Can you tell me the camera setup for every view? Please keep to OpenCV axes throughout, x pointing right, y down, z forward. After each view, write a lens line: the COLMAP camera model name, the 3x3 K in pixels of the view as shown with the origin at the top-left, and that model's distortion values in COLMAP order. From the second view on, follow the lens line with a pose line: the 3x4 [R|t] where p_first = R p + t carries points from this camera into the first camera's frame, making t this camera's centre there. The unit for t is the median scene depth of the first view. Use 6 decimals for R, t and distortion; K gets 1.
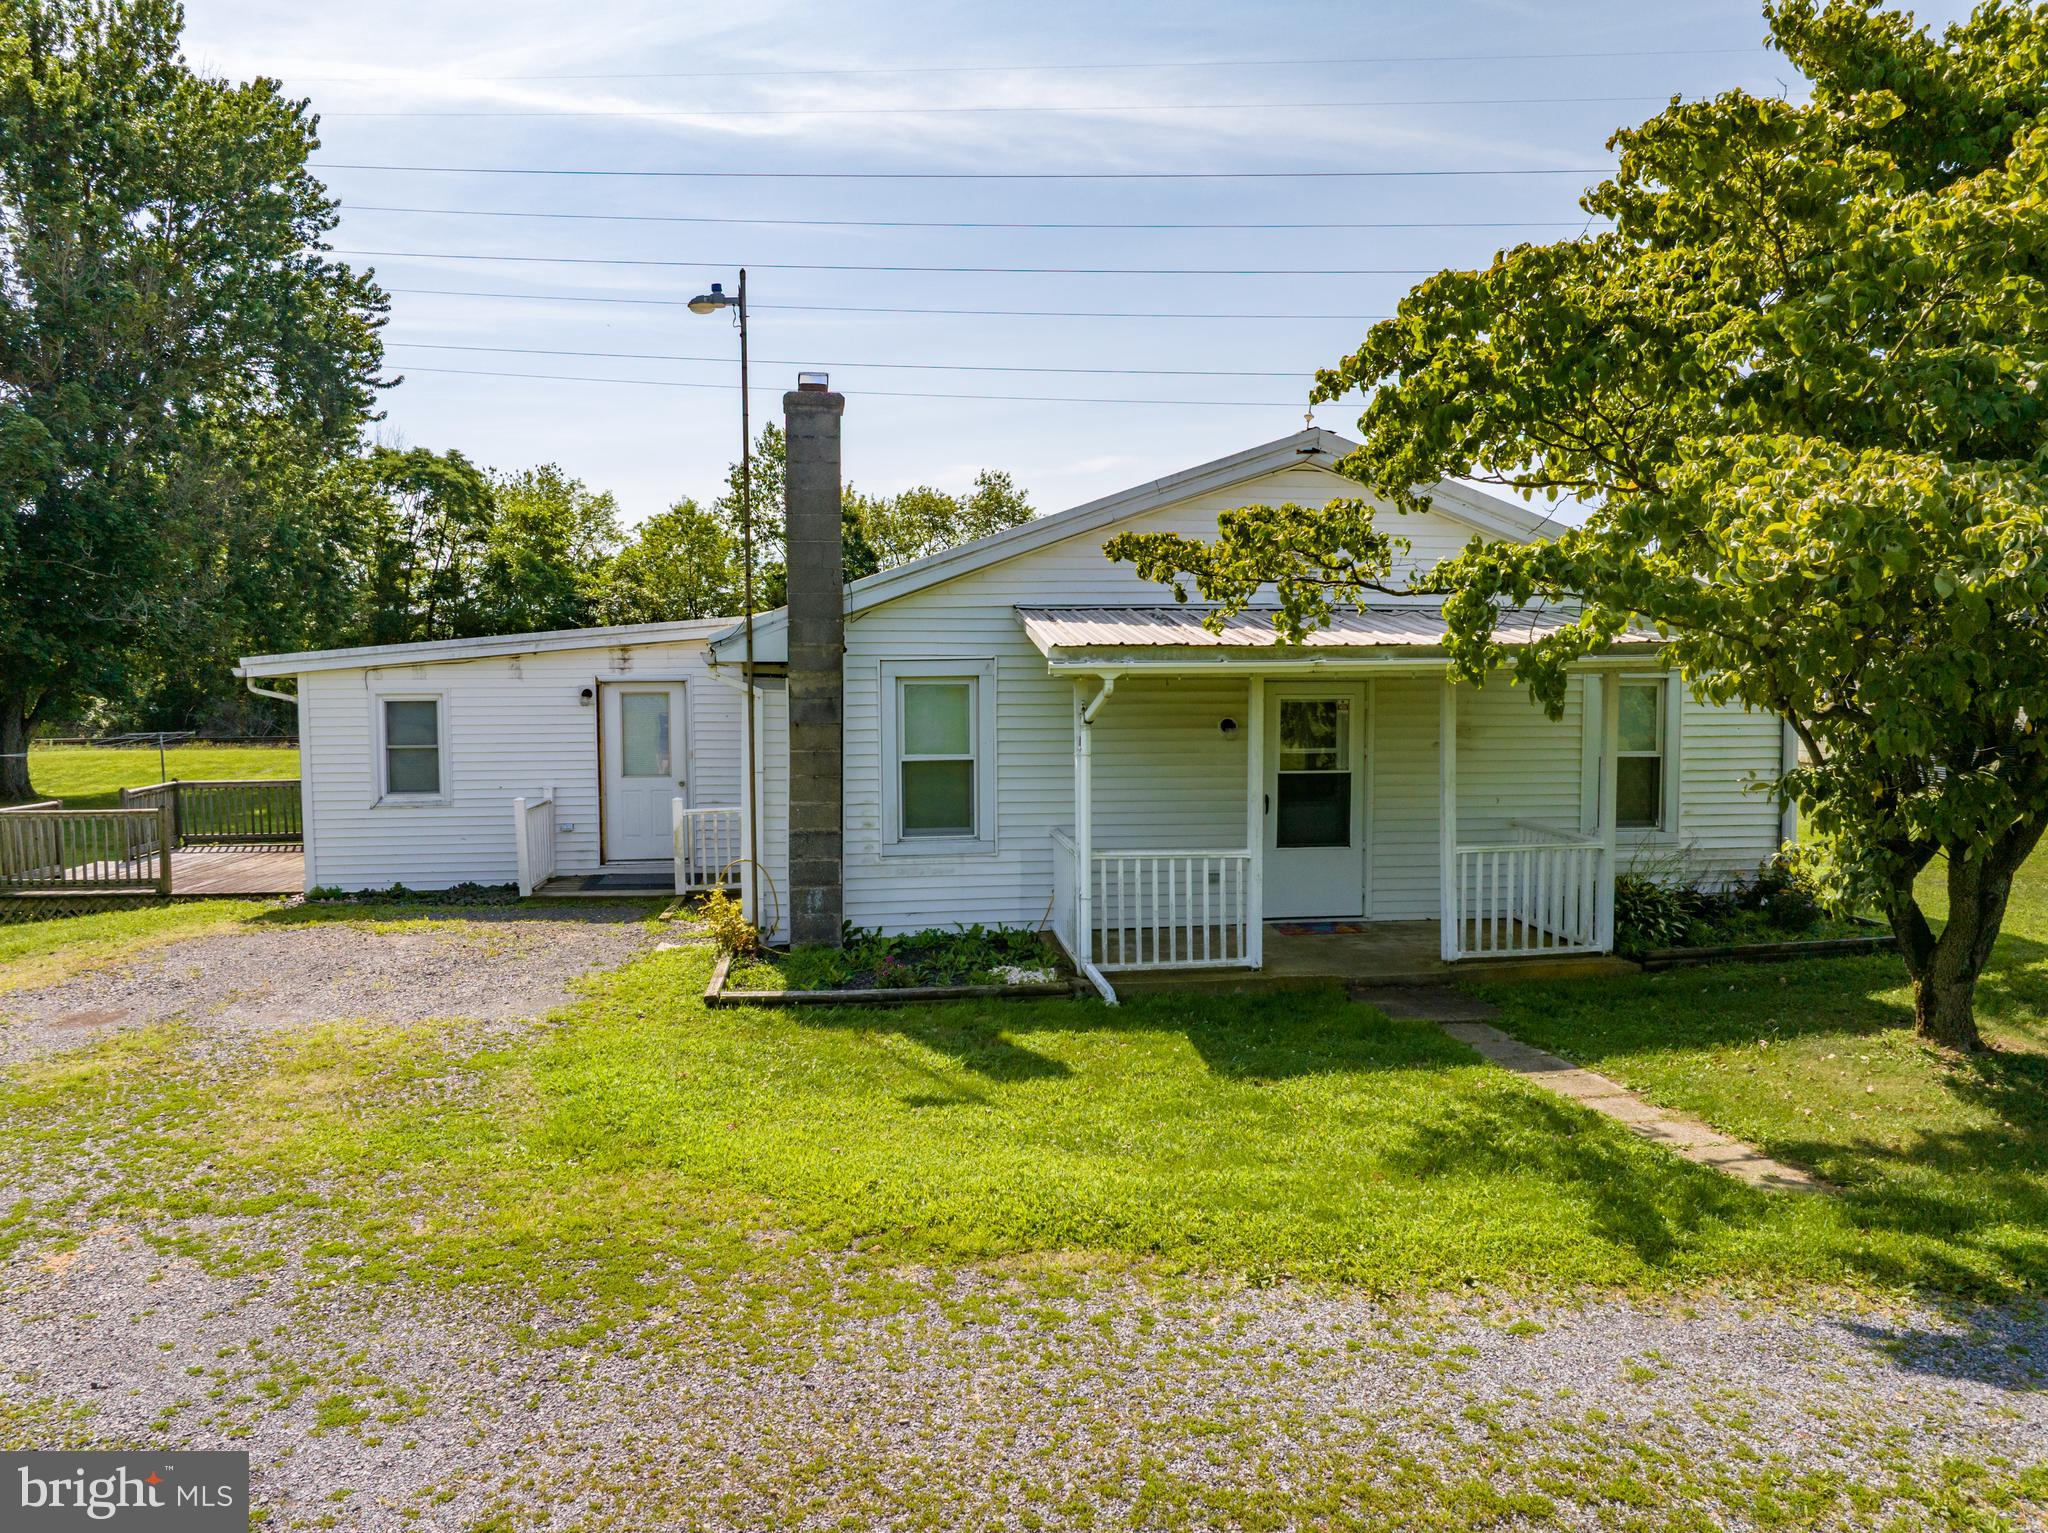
lens RADIAL K [[1434.9, 0, 1019.0], [0, 1434.9, 759.6], [0, 0, 1]] dist [-0.034684, -0.015655]
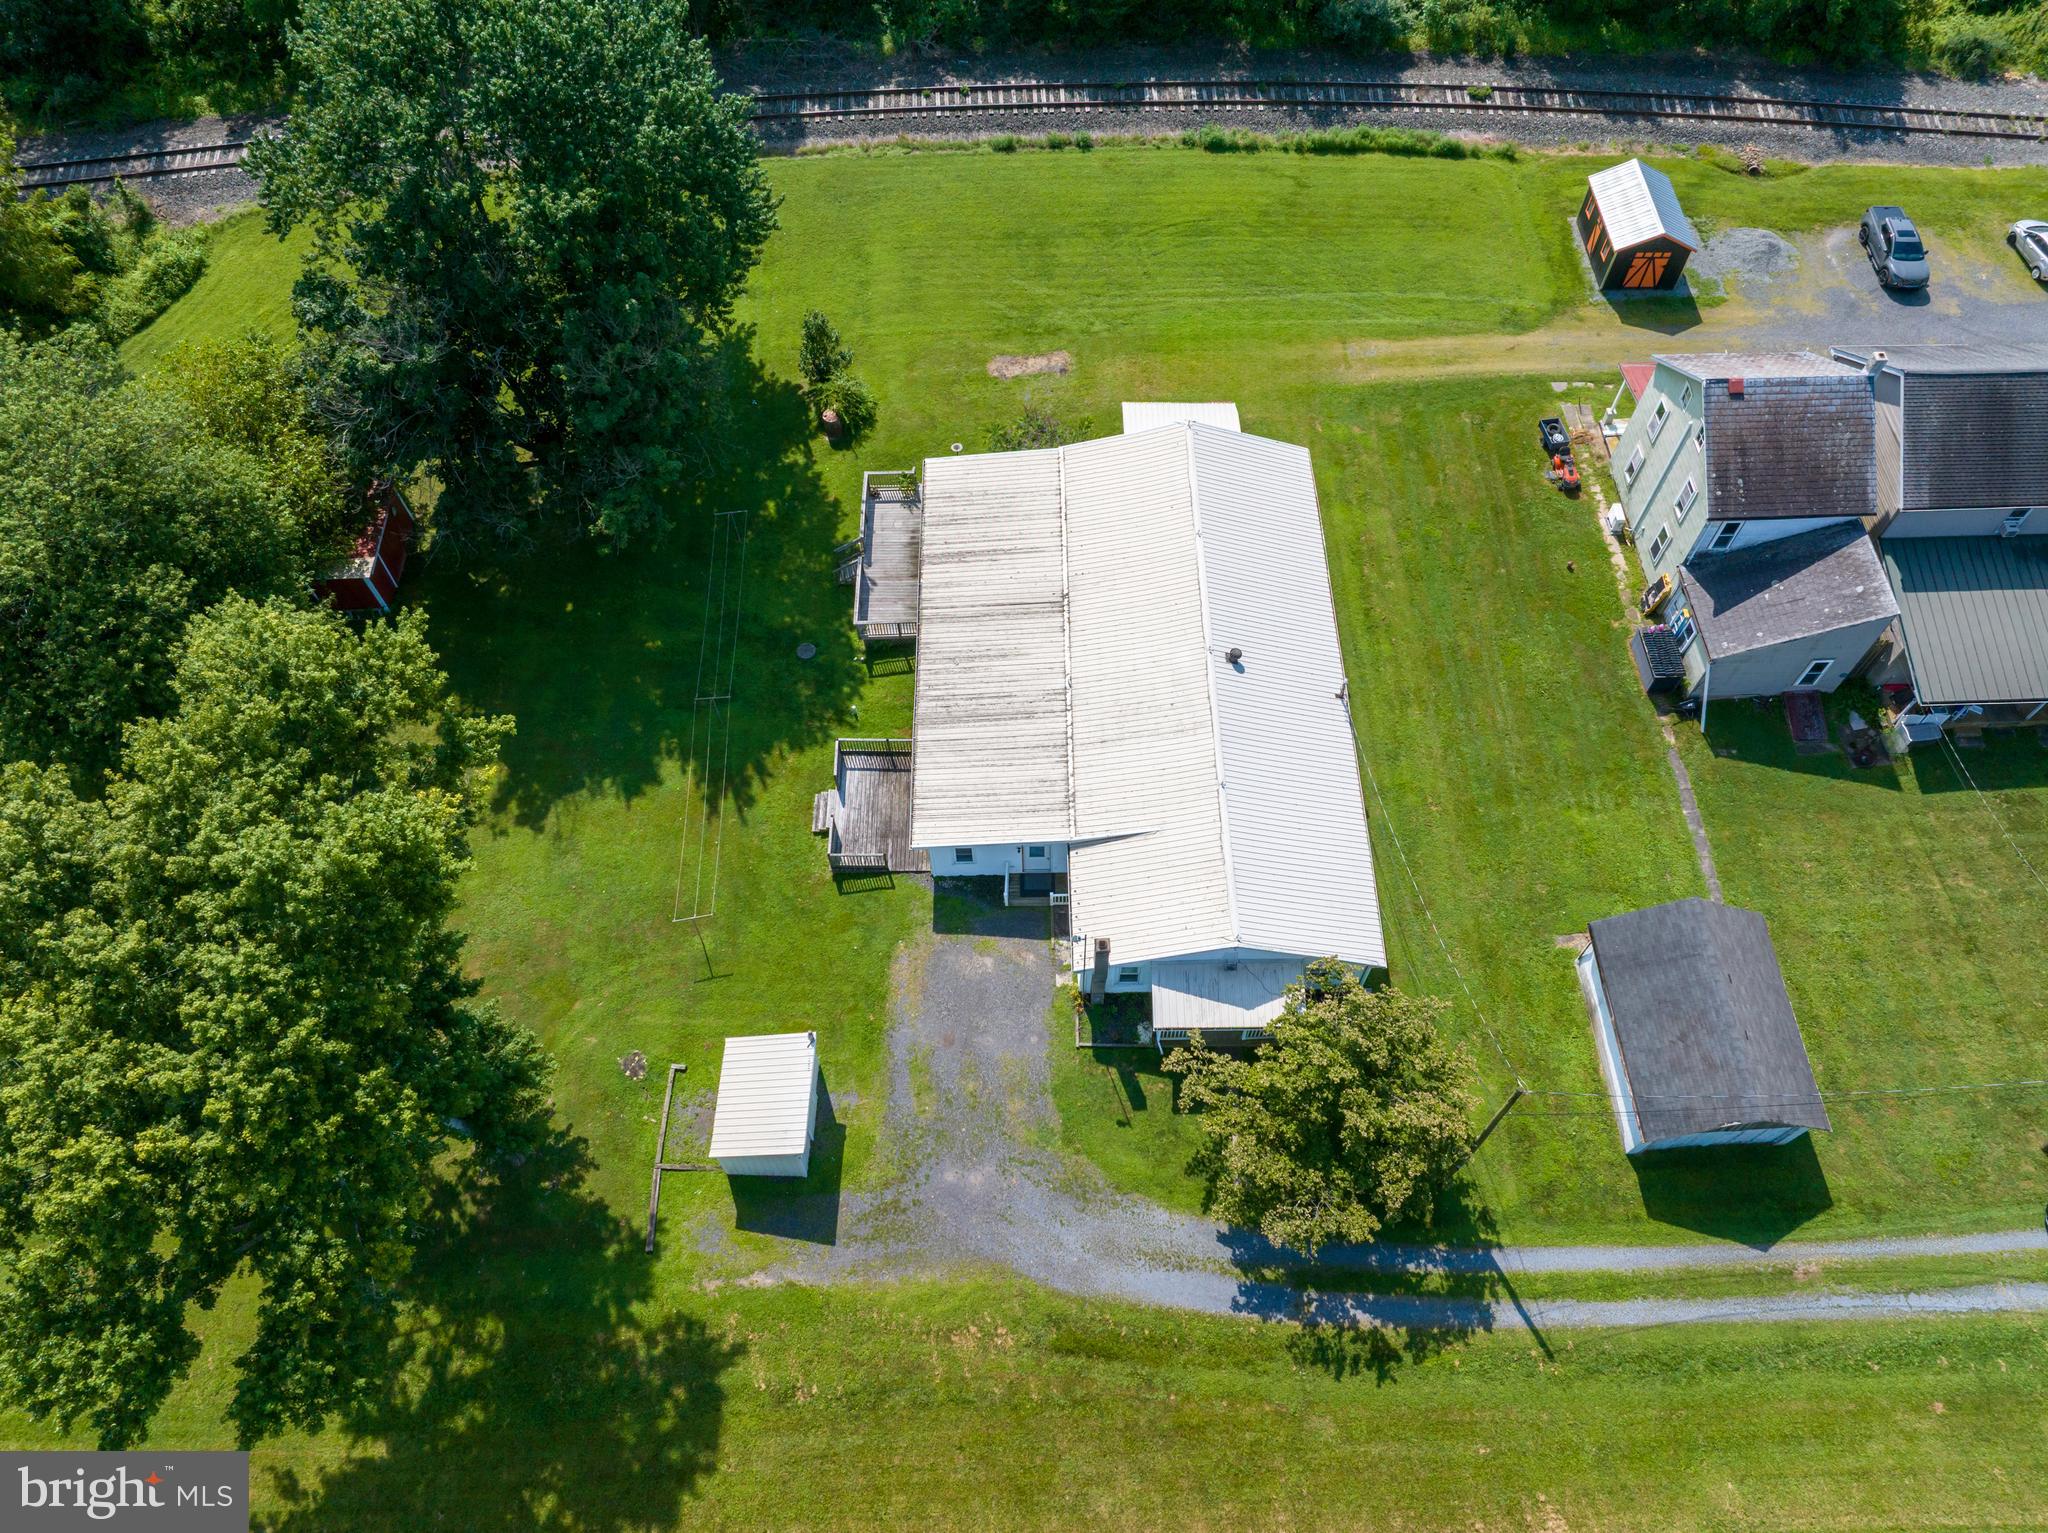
lens RADIAL K [[1434.9, 0, 1019.0], [0, 1434.9, 759.6], [0, 0, 1]] dist [-0.034684, -0.015655]
pose [[0.993401, 0.096512, -0.061959, -0.319421], [-0.003712, 0.567011, 0.823702, -6.710932], [0.114629, -0.818037, 0.563627, -1.431528]]
